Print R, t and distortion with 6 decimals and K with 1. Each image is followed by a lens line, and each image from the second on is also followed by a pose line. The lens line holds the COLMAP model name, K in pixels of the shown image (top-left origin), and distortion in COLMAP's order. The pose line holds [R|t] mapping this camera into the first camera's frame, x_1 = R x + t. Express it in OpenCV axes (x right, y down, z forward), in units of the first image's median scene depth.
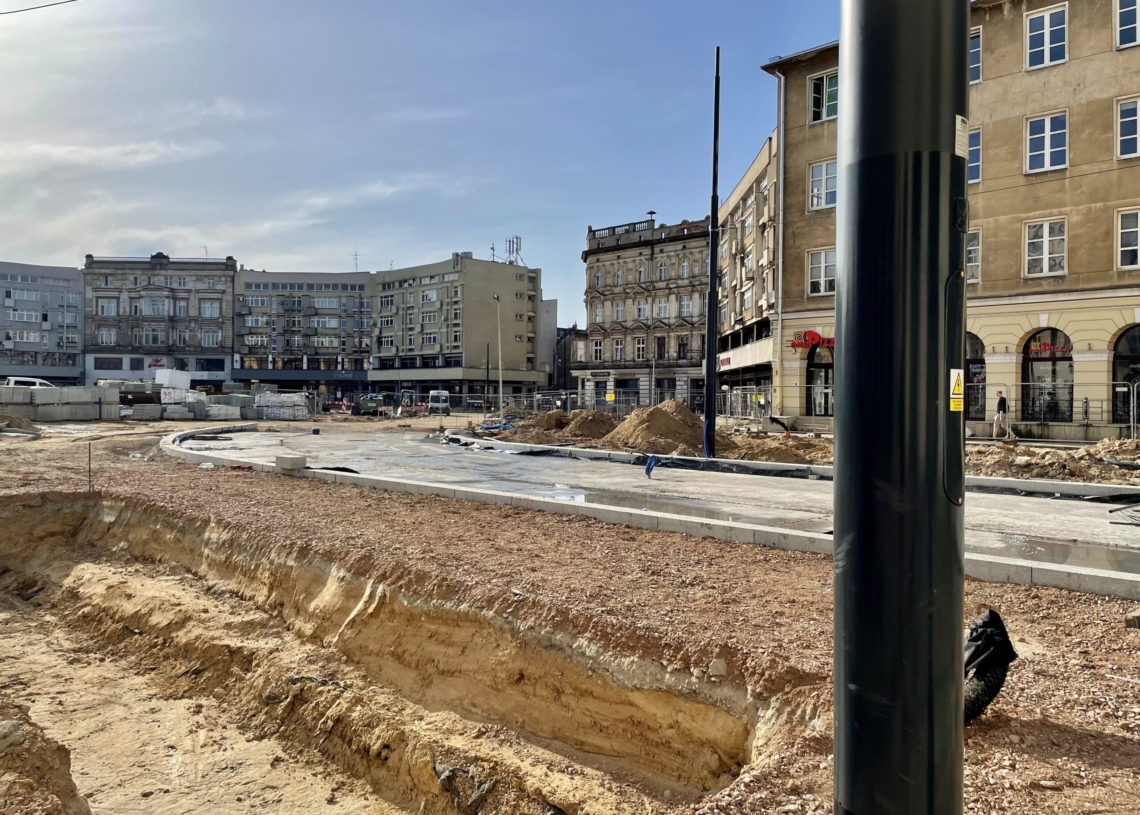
lens RADIAL K [[818.6, 0, 631.8], [0, 818.6, 409.5], [0, 0, 1]] dist [-0.032181, -0.011322]
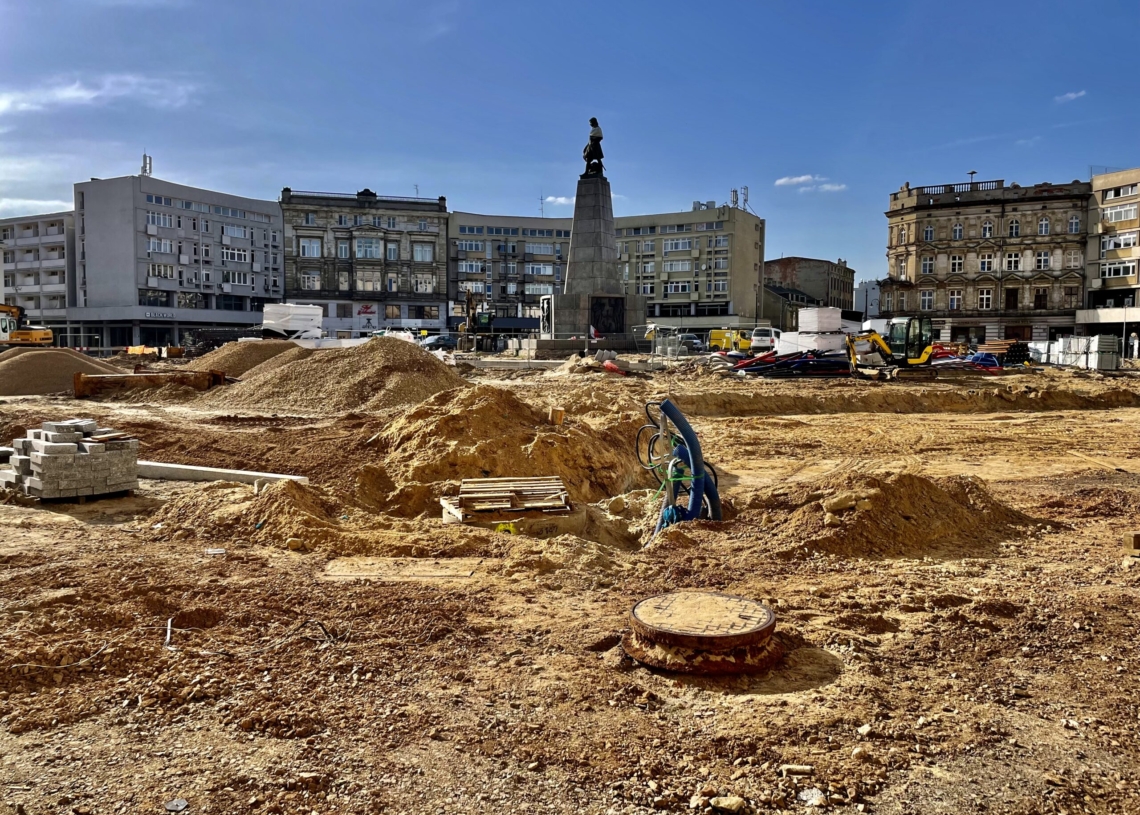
lens RADIAL K [[883.3, 0, 568.0], [0, 883.3, 388.3], [0, 0, 1]] dist [0.102412, -0.127561]
pose [[0.979727, -0.015299, 0.199752, -0.569916], [0.008413, 0.999342, 0.035277, -0.001476], [-0.200160, -0.032881, 0.979211, -0.049809]]
